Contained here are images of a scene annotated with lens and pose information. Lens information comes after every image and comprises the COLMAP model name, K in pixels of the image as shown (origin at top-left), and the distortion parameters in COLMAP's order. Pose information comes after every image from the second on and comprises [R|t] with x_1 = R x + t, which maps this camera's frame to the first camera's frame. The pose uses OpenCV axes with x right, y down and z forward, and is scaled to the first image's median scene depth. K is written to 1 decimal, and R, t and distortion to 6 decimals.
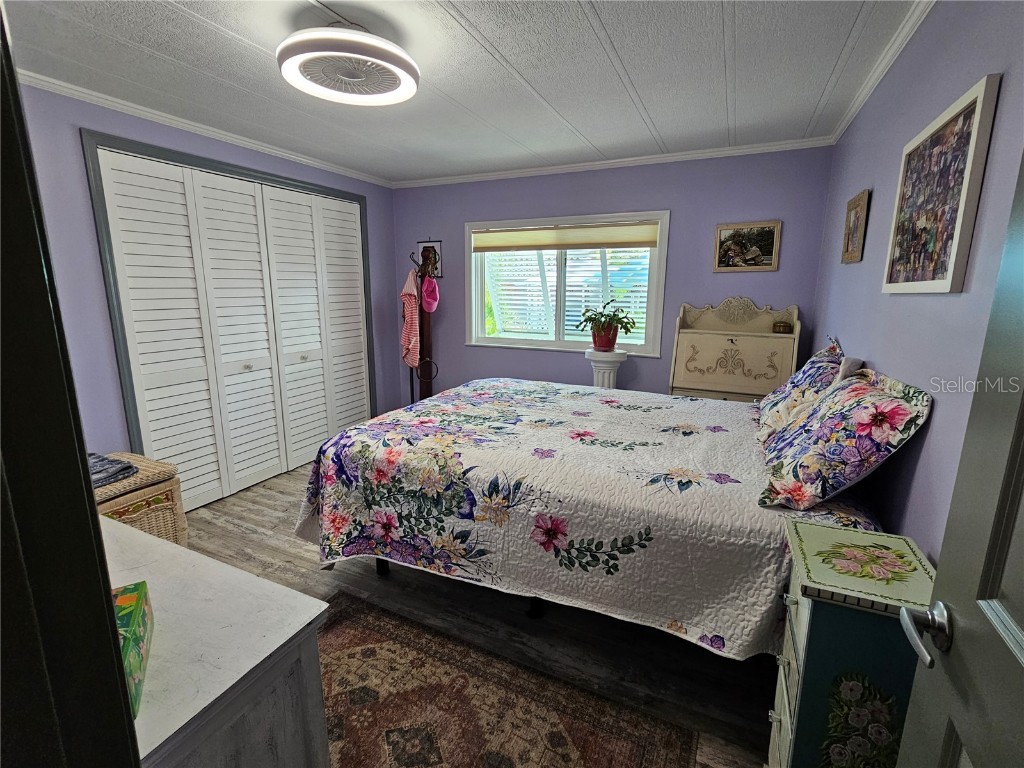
lens RADIAL K [[419.7, 0, 506.1], [0, 419.7, 382.1], [0, 0, 1]] dist [-0.001374, -0.000151]
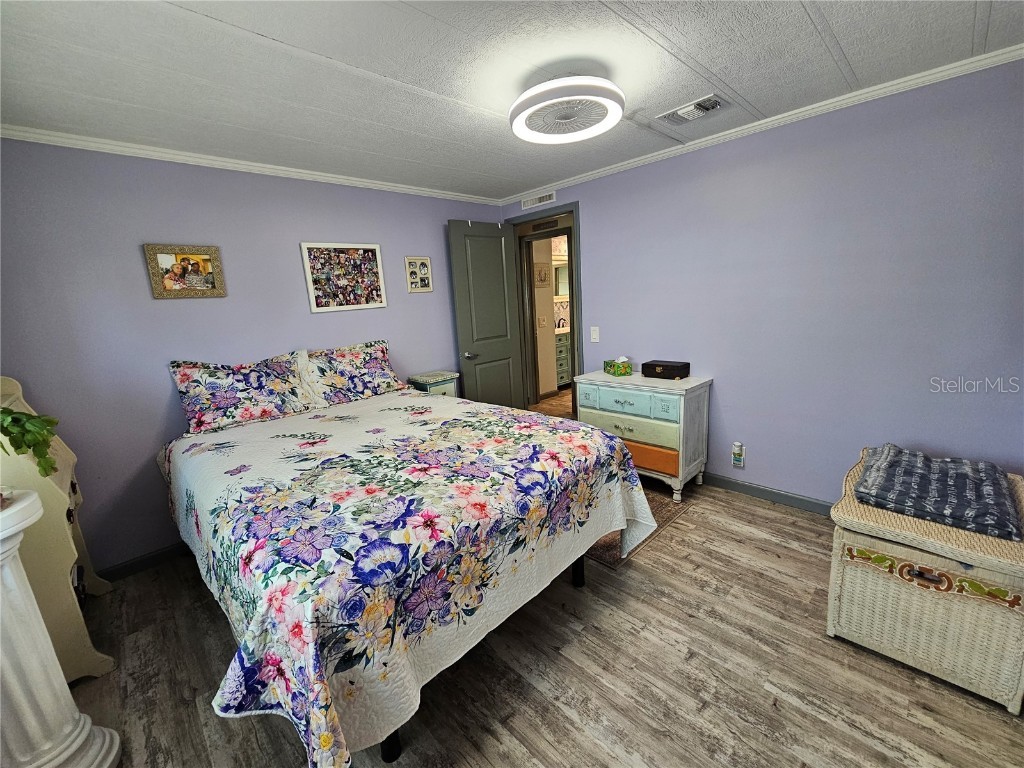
lens RADIAL K [[419.7, 0, 506.1], [0, 419.7, 382.1], [0, 0, 1]] dist [-0.001374, -0.000151]
pose [[-0.917464, -0.028953, 0.396764, -0.670202], [0.133132, 0.917497, 0.374800, -0.341806], [-0.374882, 0.396688, -0.837916, 1.594339]]
